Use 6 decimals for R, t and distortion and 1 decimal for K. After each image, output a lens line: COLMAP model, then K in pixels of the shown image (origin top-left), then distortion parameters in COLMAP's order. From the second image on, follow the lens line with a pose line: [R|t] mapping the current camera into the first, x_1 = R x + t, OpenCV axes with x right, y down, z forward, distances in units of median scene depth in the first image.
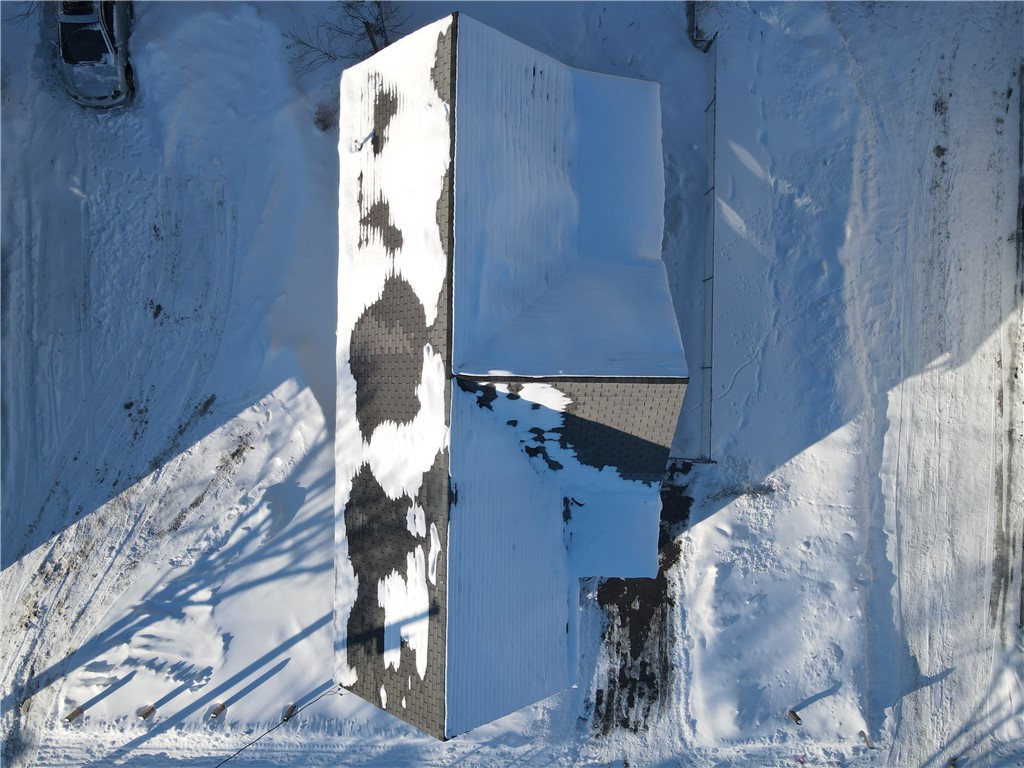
lens RADIAL K [[723.1, 0, 514.9], [0, 723.1, 375.7], [0, 0, 1]] dist [0.022430, -0.030723]
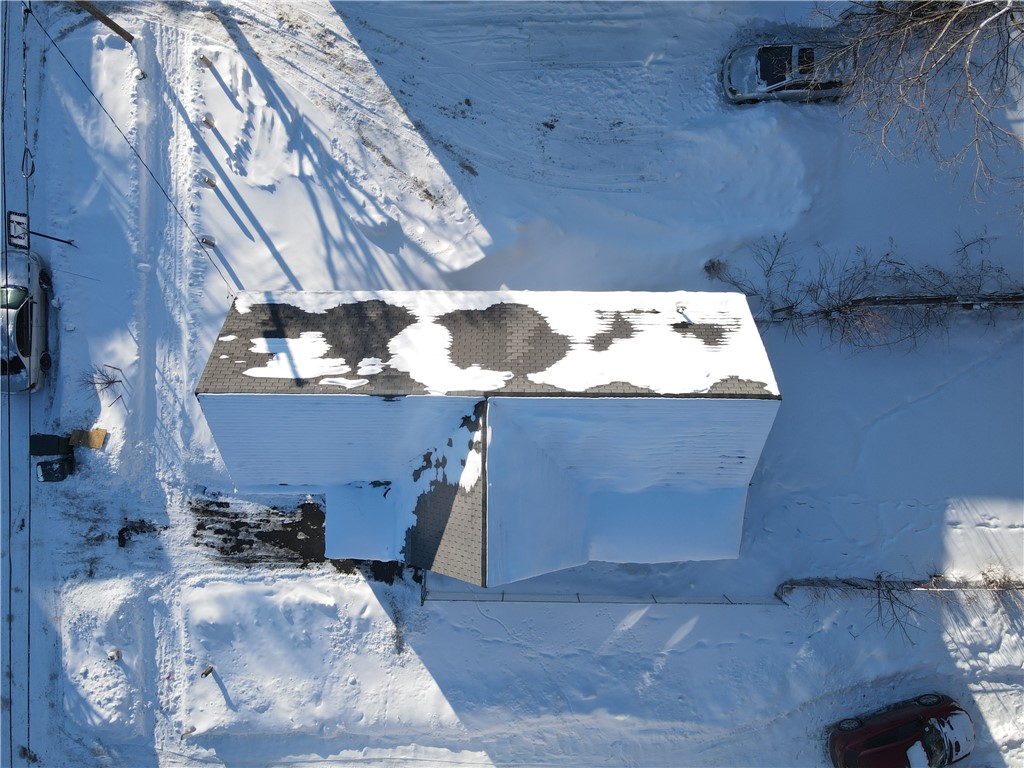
lens RADIAL K [[723.1, 0, 508.0], [0, 723.1, 384.3], [0, 0, 1]] dist [0.022430, -0.030723]
pose [[0.006715, 0.999970, -0.003774, -0.072514], [-0.999823, 0.006780, 0.017539, -0.040626], [0.017565, 0.003656, 0.999839, -0.169132]]
